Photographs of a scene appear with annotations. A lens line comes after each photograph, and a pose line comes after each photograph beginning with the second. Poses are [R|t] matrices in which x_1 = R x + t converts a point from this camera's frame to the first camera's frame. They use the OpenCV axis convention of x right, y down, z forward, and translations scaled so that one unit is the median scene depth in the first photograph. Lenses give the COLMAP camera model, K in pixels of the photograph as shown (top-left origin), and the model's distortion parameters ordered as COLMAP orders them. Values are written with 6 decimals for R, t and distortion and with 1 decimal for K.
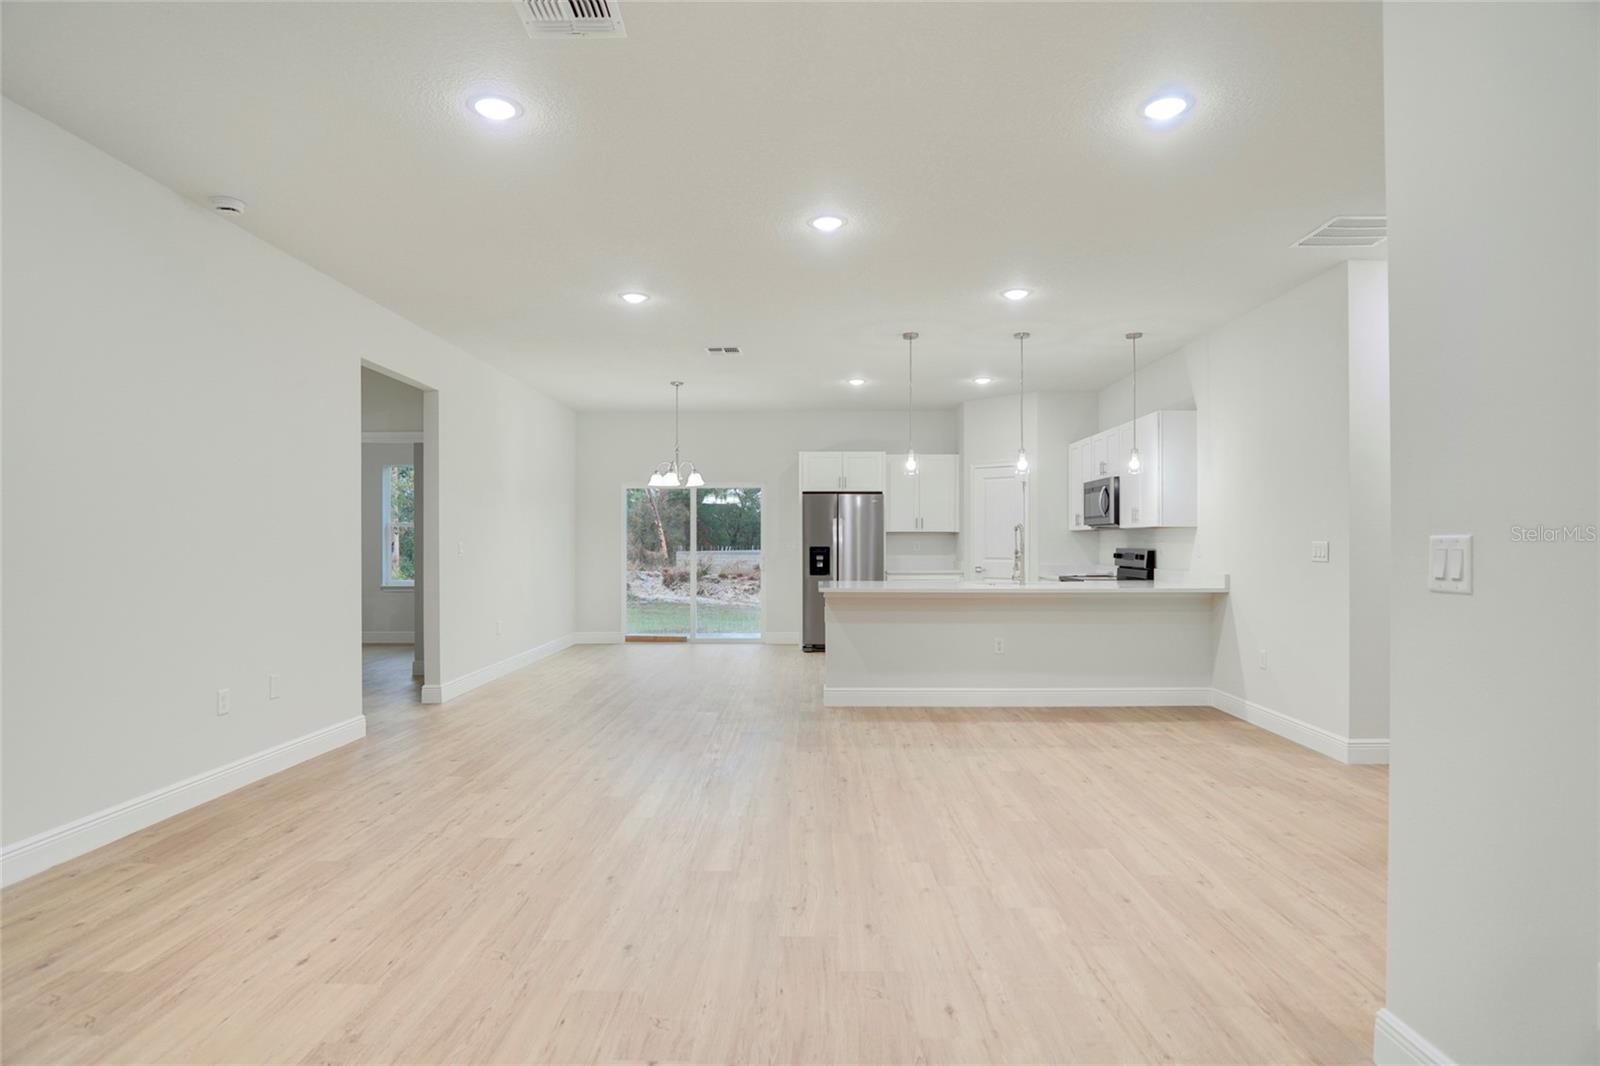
lens RADIAL K [[874.7, 0, 804.6], [0, 874.7, 543.2], [0, 0, 1]] dist [-0.026125, 0.001860]
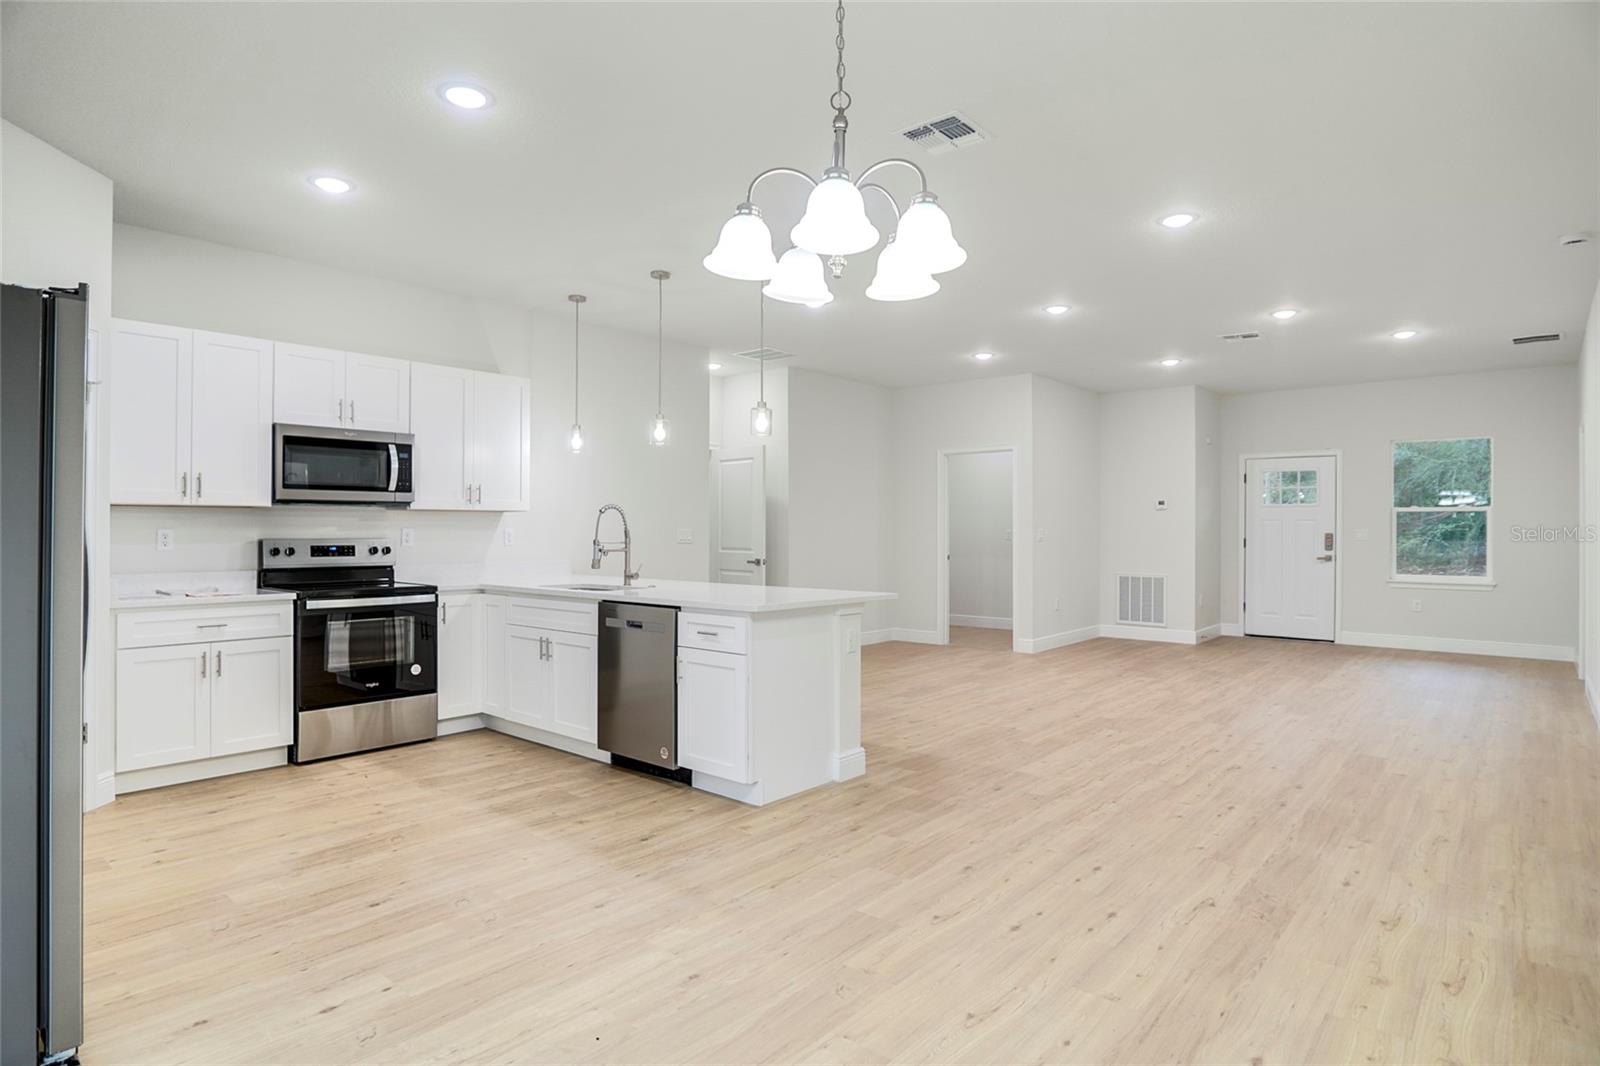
lens RADIAL K [[860.0, 0, 788.0], [0, 860.0, 527.8], [0, 0, 1]] dist [-0.028384, 0.000114]
pose [[-0.754509, 0.001733, 0.656287, -0.292921], [0.000052, 0.999997, -0.002581, -0.000569], [-0.656290, -0.001913, -0.754507, 1.233782]]
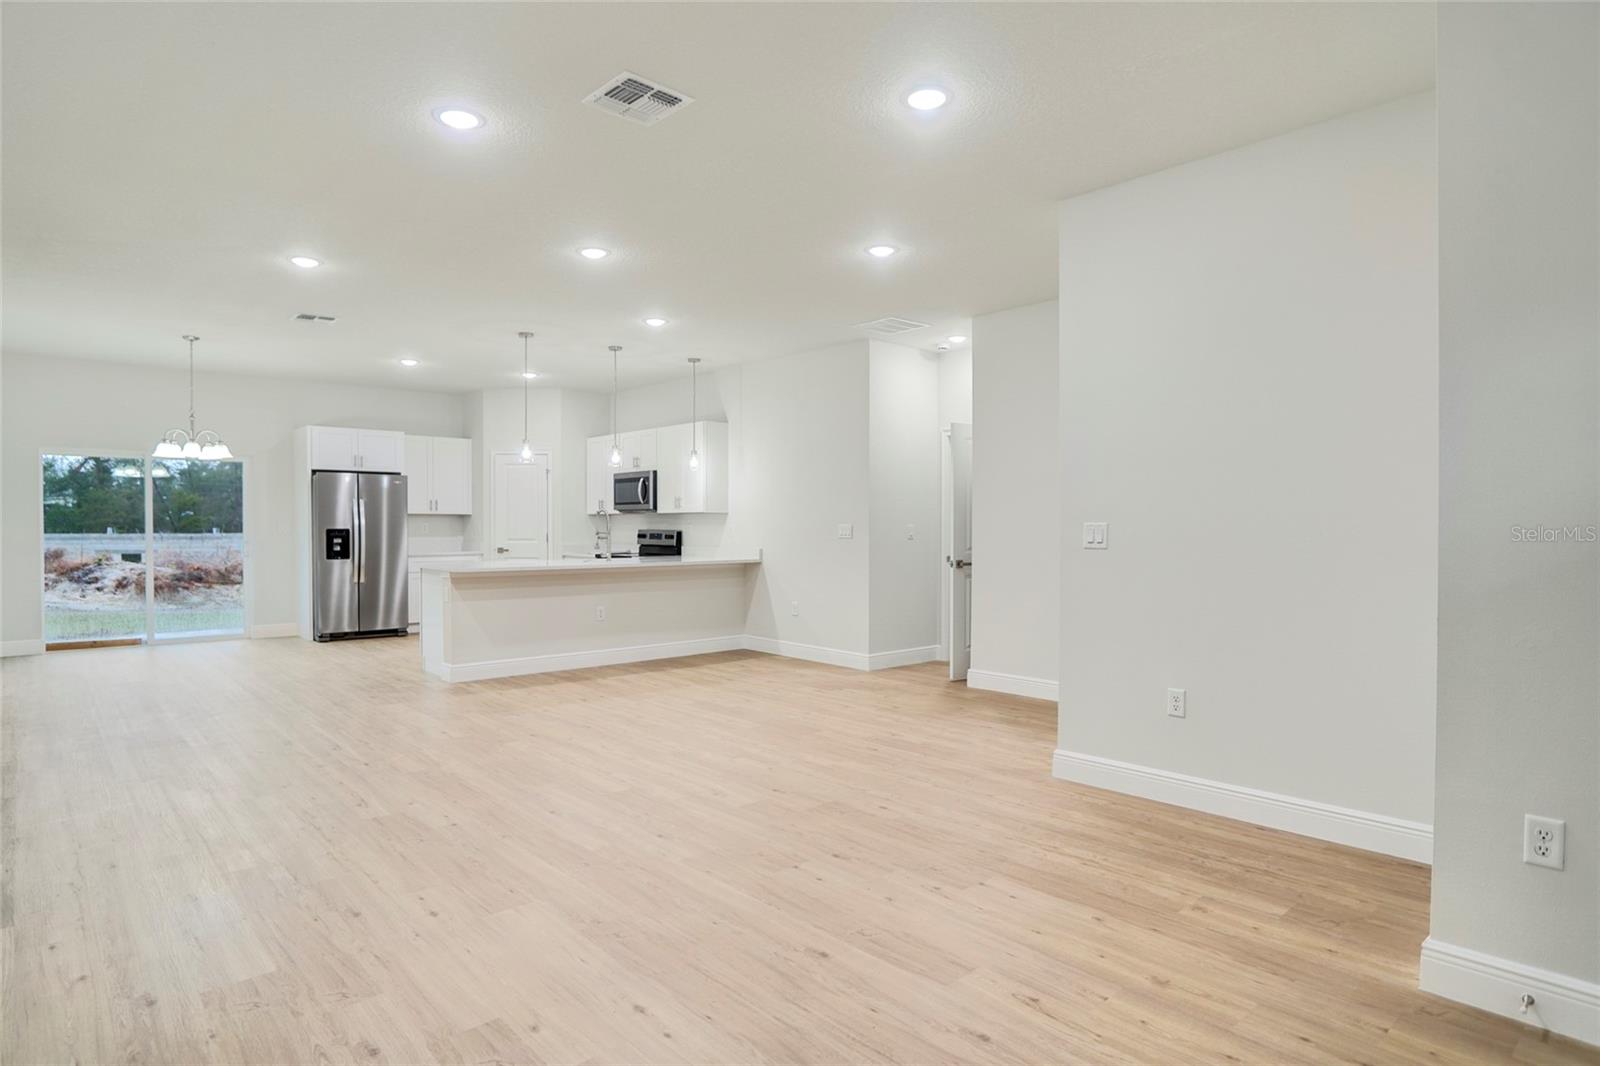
lens RADIAL K [[874.7, 0, 804.6], [0, 874.7, 543.2], [0, 0, 1]] dist [-0.026125, 0.001860]
pose [[0.733154, -0.012592, 0.679946, -0.296222], [-0.001486, 0.999797, 0.020117, -0.000187], [-0.680061, -0.015759, 0.732986, -0.031011]]
